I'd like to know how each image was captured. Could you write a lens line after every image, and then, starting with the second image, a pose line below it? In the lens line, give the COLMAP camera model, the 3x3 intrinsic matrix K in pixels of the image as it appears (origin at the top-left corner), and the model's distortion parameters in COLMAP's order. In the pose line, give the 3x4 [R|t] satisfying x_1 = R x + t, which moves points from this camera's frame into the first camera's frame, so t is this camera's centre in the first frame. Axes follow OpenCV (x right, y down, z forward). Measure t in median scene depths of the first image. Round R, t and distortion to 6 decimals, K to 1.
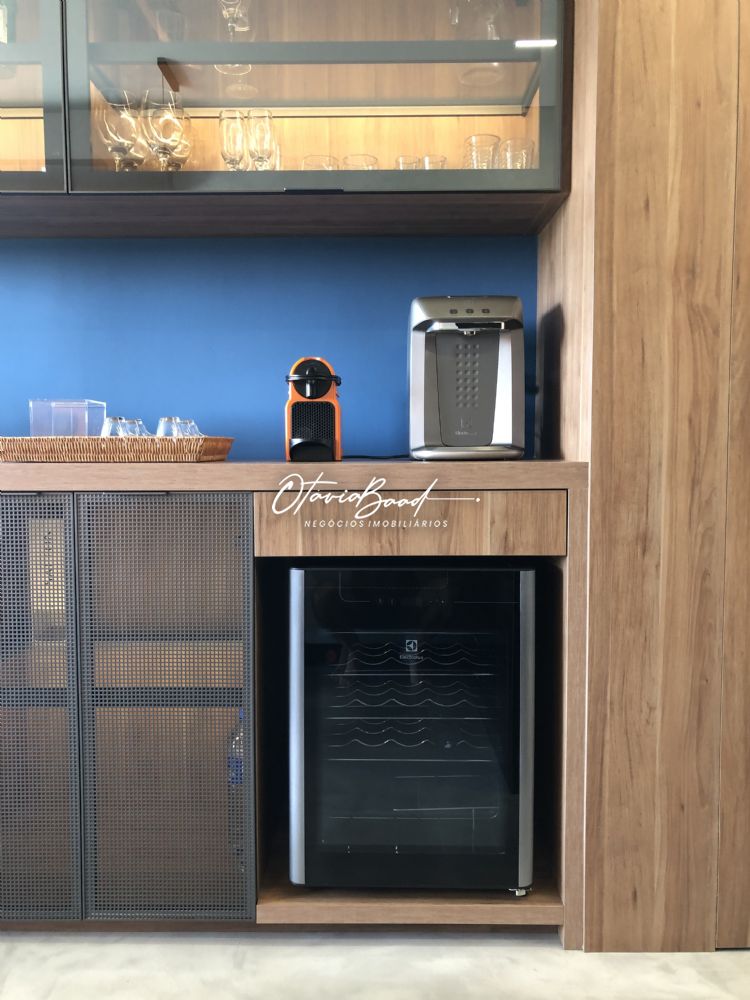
lens RADIAL K [[822.2, 0, 375.4], [0, 822.2, 496.3], [0, 0, 1]] dist [0.016411, -0.007666]
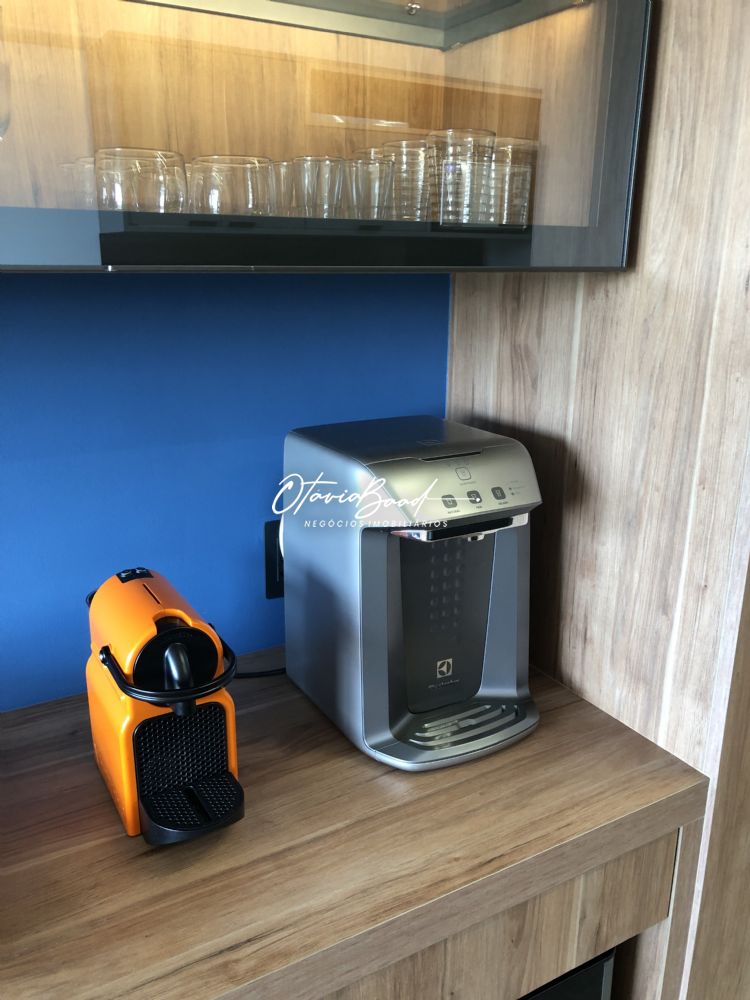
lens RADIAL K [[833.1, 0, 373.4], [0, 833.1, 489.1], [0, 0, 1]] dist [0.012715, 0.001674]
pose [[0.850310, -0.131025, 0.509711, -0.229811], [0.015977, 0.974493, 0.223848, -0.379125], [-0.526040, -0.182196, 0.830715, 0.638408]]
